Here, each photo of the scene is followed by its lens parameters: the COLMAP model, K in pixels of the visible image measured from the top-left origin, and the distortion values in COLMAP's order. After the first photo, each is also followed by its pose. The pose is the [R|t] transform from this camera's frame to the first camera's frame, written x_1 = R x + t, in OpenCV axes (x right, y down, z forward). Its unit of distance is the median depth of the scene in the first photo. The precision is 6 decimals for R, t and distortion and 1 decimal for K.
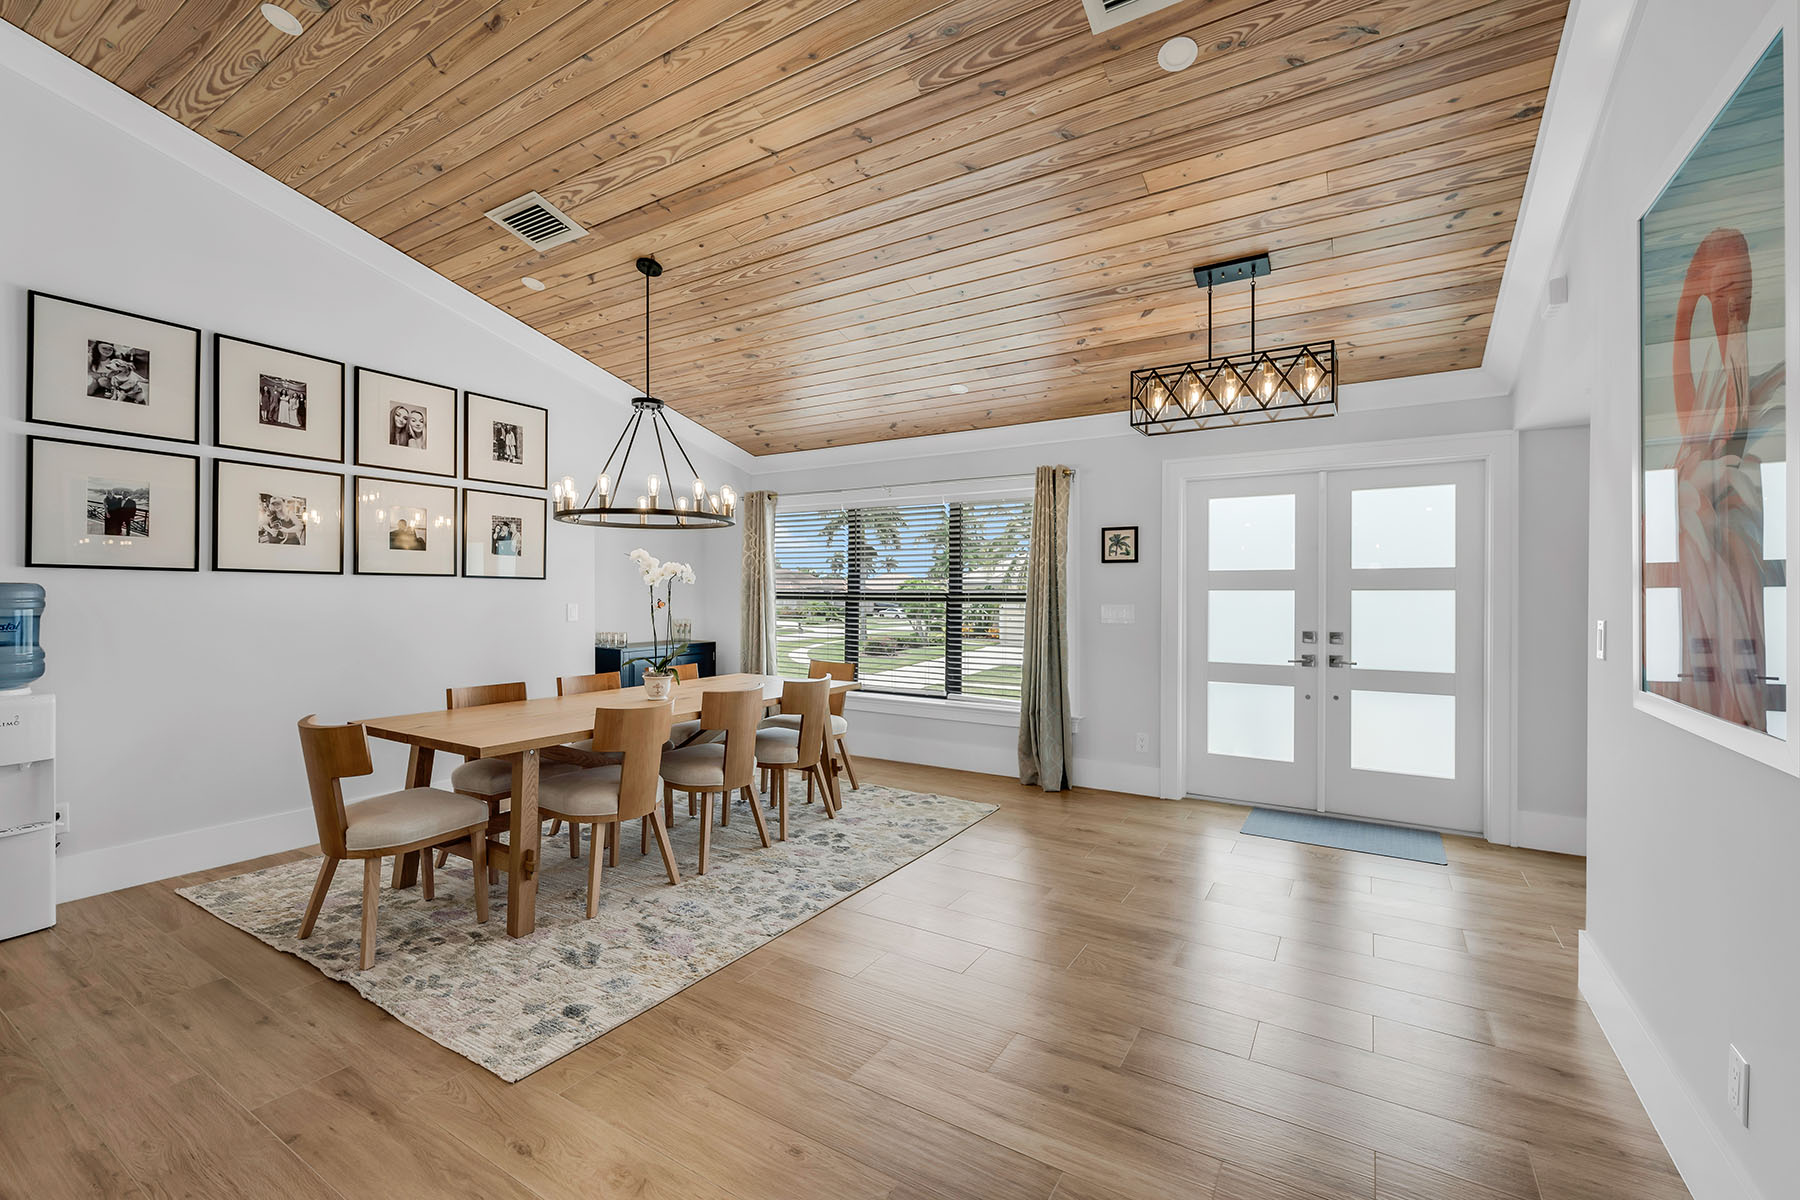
lens RADIAL K [[764.7, 0, 898.3], [0, 764.7, 595.0], [0, 0, 1]] dist [-0.001107, 0.000452]
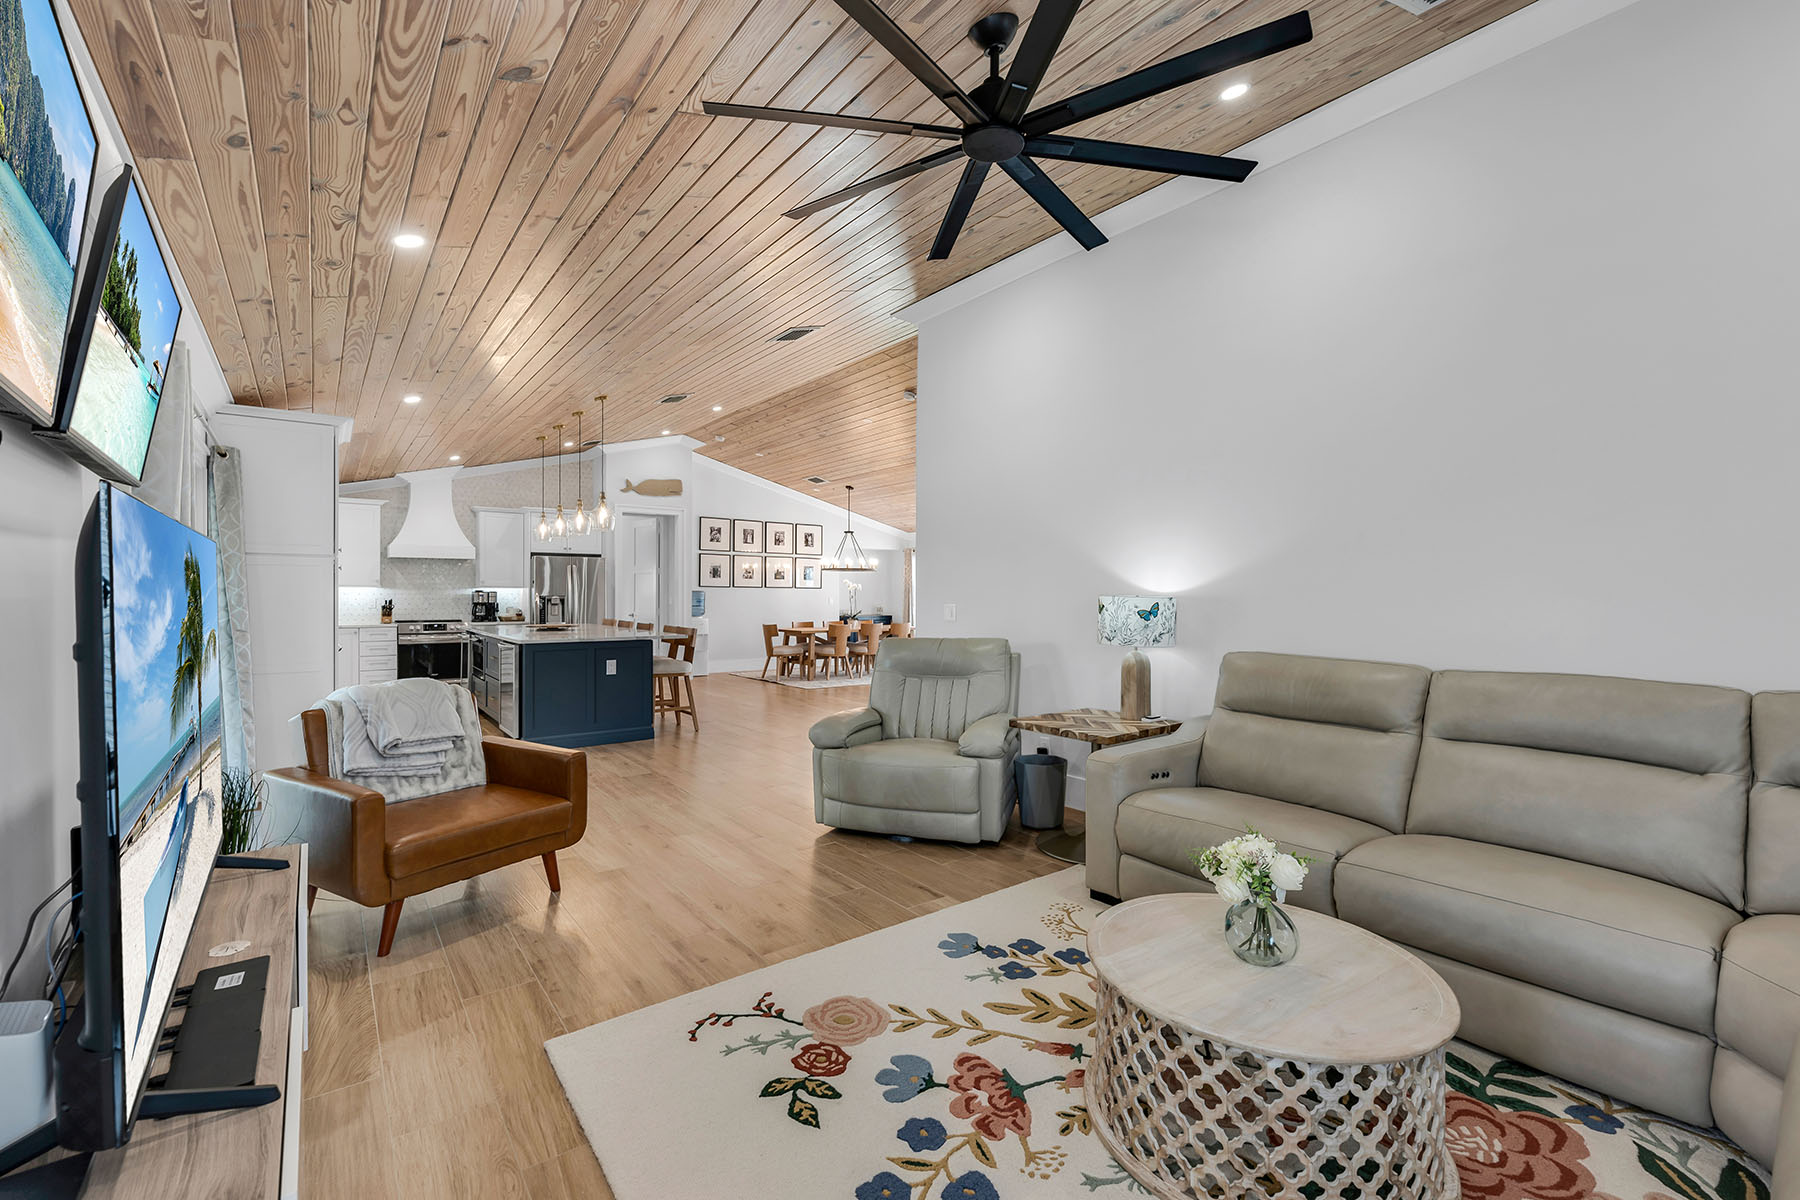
lens RADIAL K [[764.7, 0, 900.0], [0, 764.7, 593.4], [0, 0, 1]] dist [-0.001107, 0.000452]
pose [[0.935124, 0.000180, -0.354321, 1.019391], [-0.001344, 0.999994, -0.003040, 0.007103], [0.354319, 0.003320, 0.935119, -1.928722]]
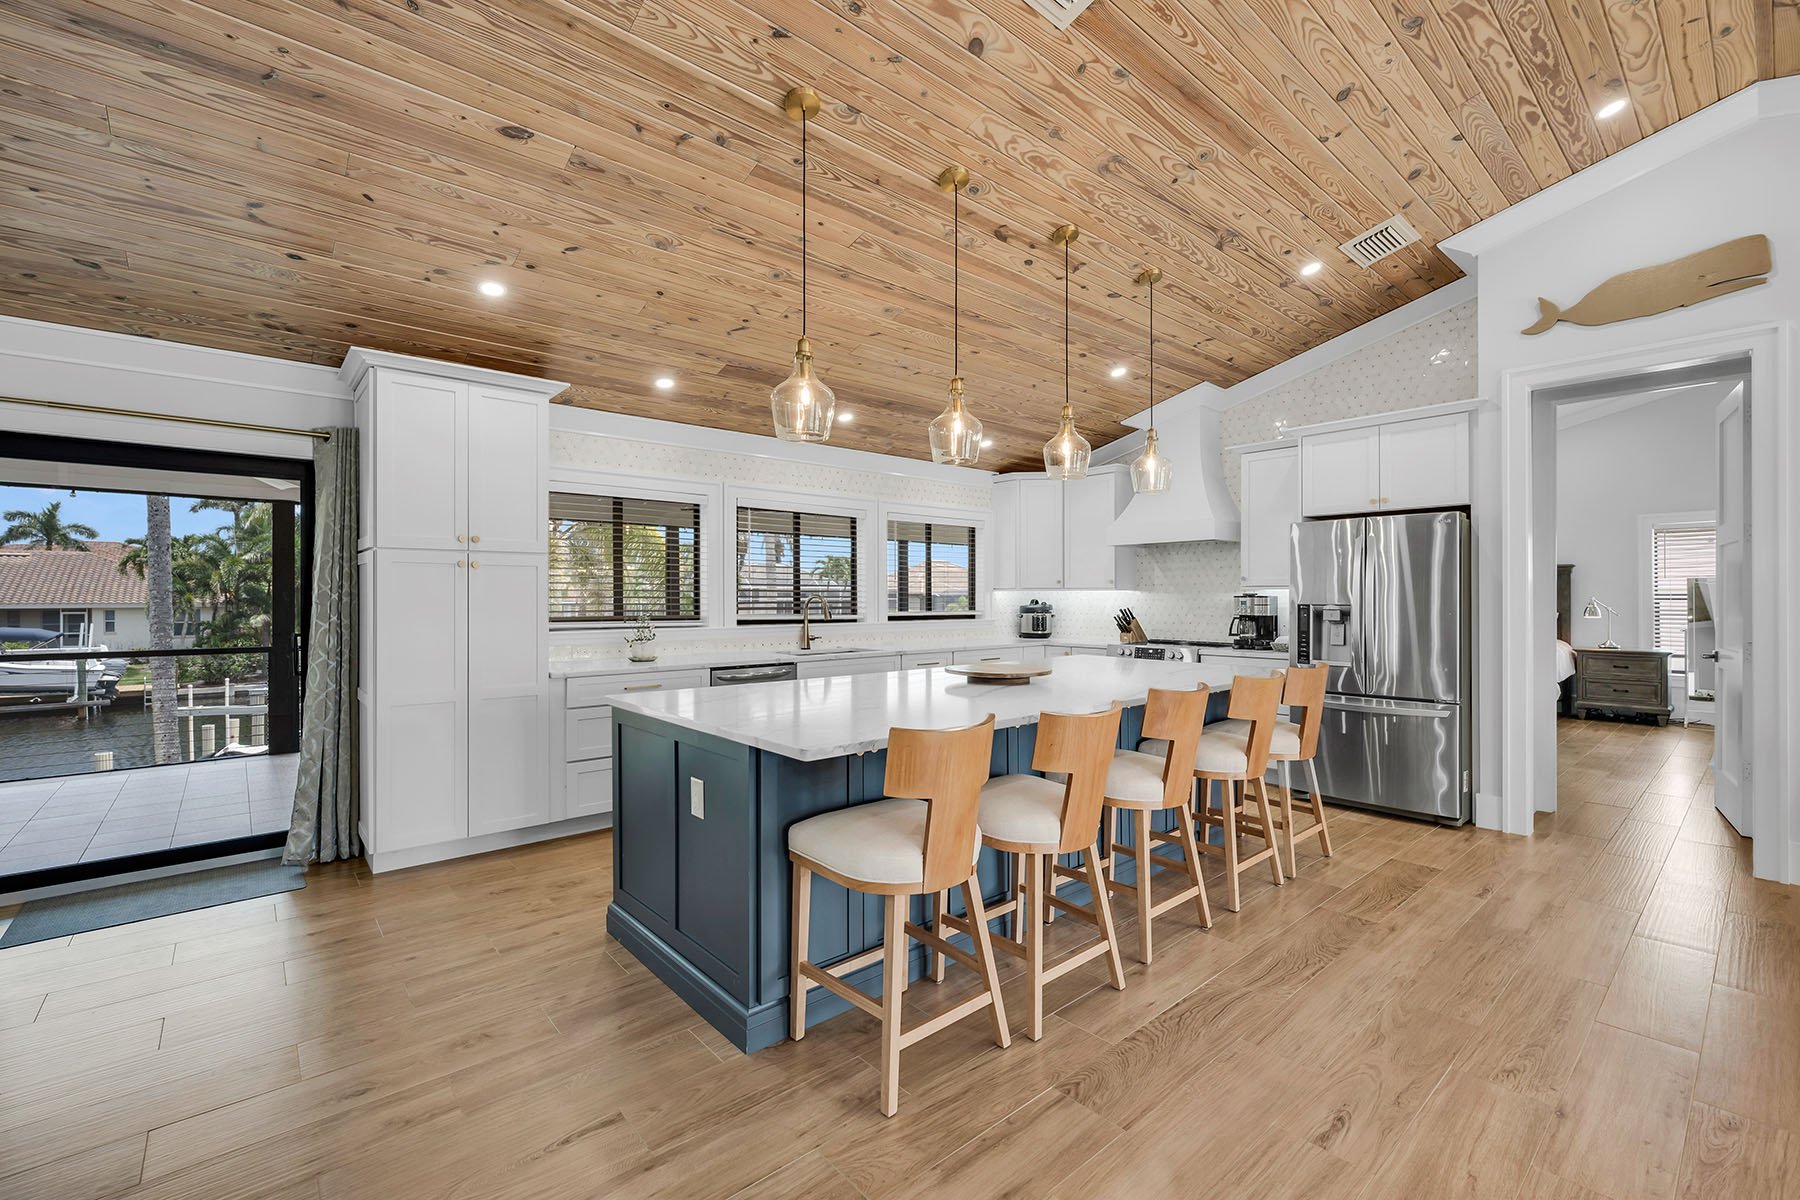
lens RADIAL K [[764.7, 0, 896.2], [0, 764.7, 597.7], [0, 0, 1]] dist [-0.001107, 0.000452]
pose [[-0.296381, -0.000550, -0.955070, 0.344746], [-0.001977, 0.999998, 0.000038, -0.000583], [0.955068, 0.001900, -0.296382, -0.138568]]
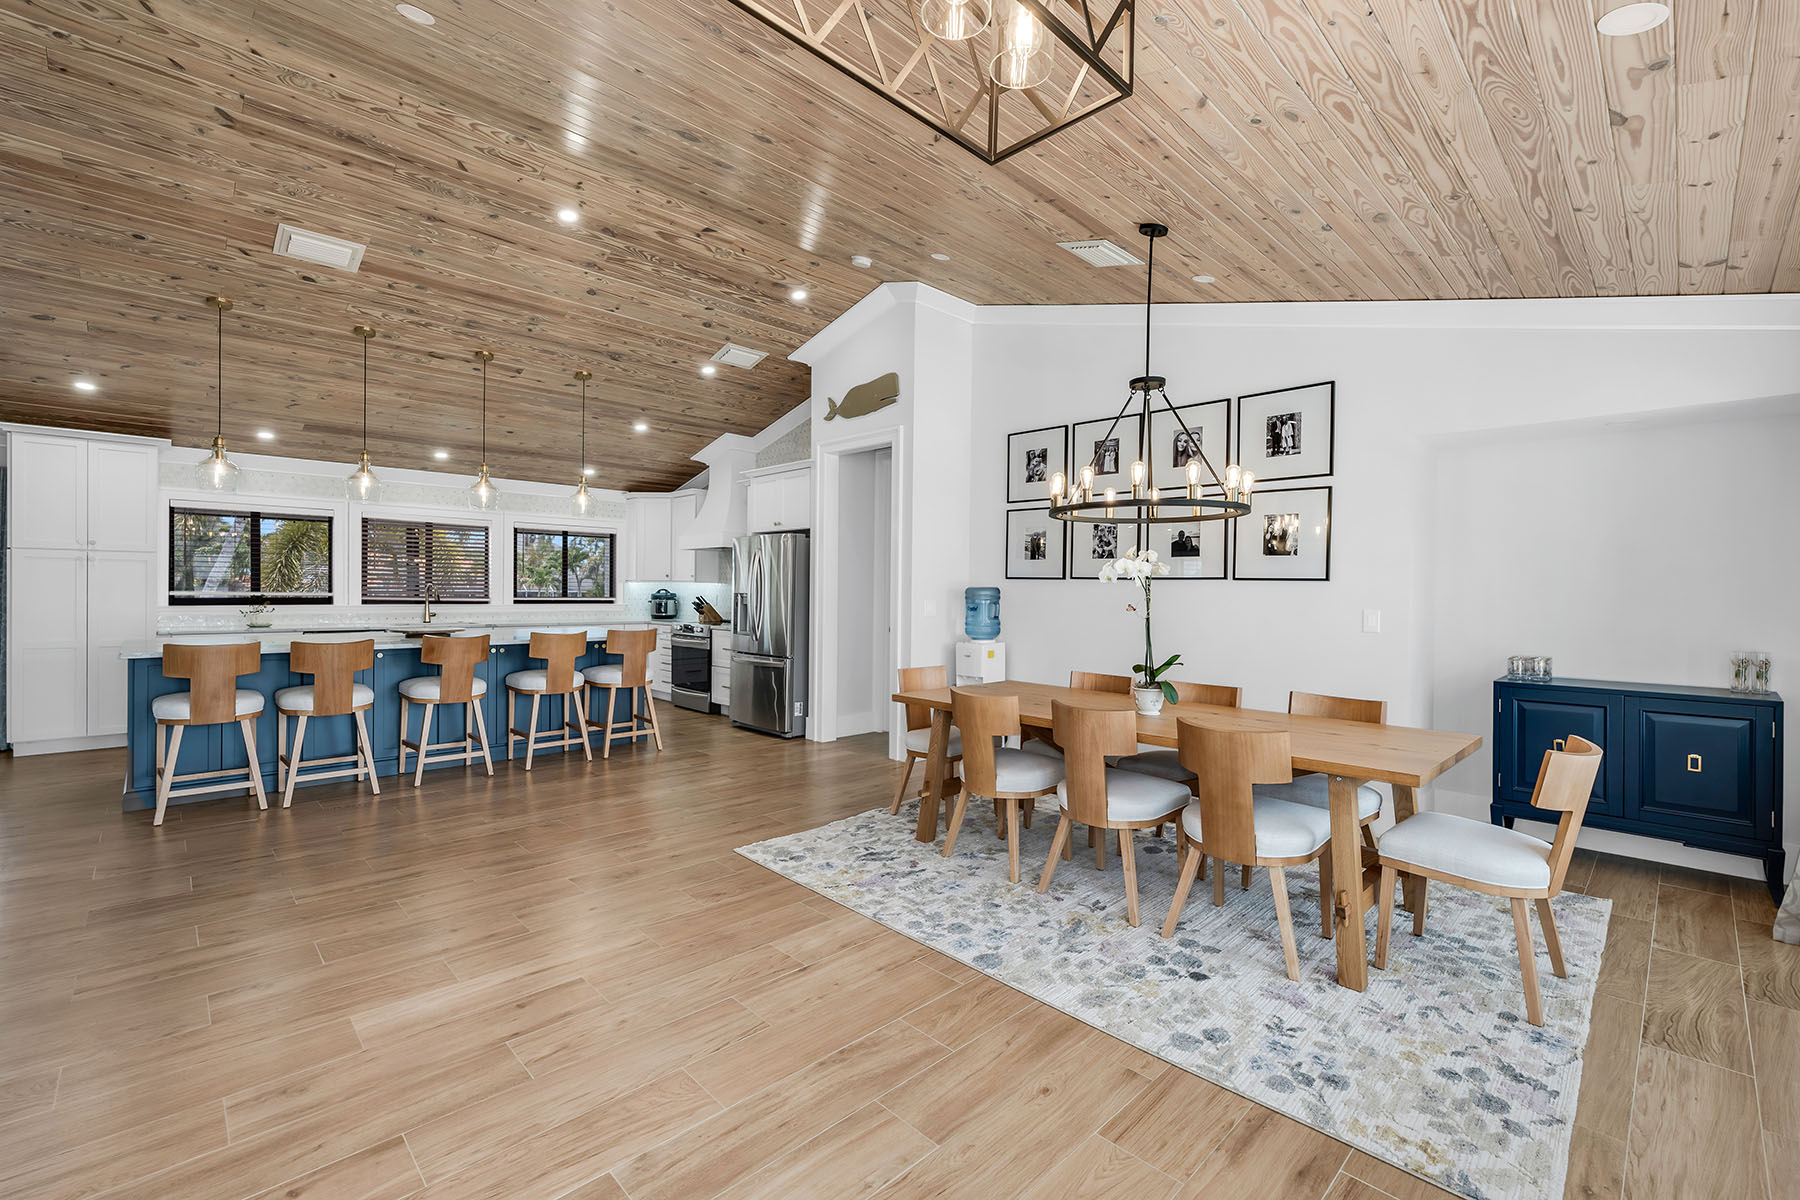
lens RADIAL K [[764.7, 0, 893.6], [0, 764.7, 600.5], [0, 0, 1]] dist [-0.001107, 0.000452]
pose [[-0.242665, 0.009831, -0.970060, 0.654582], [-0.014025, 0.999809, 0.013641, -0.003925], [0.970009, 0.016916, -0.242481, 0.984464]]
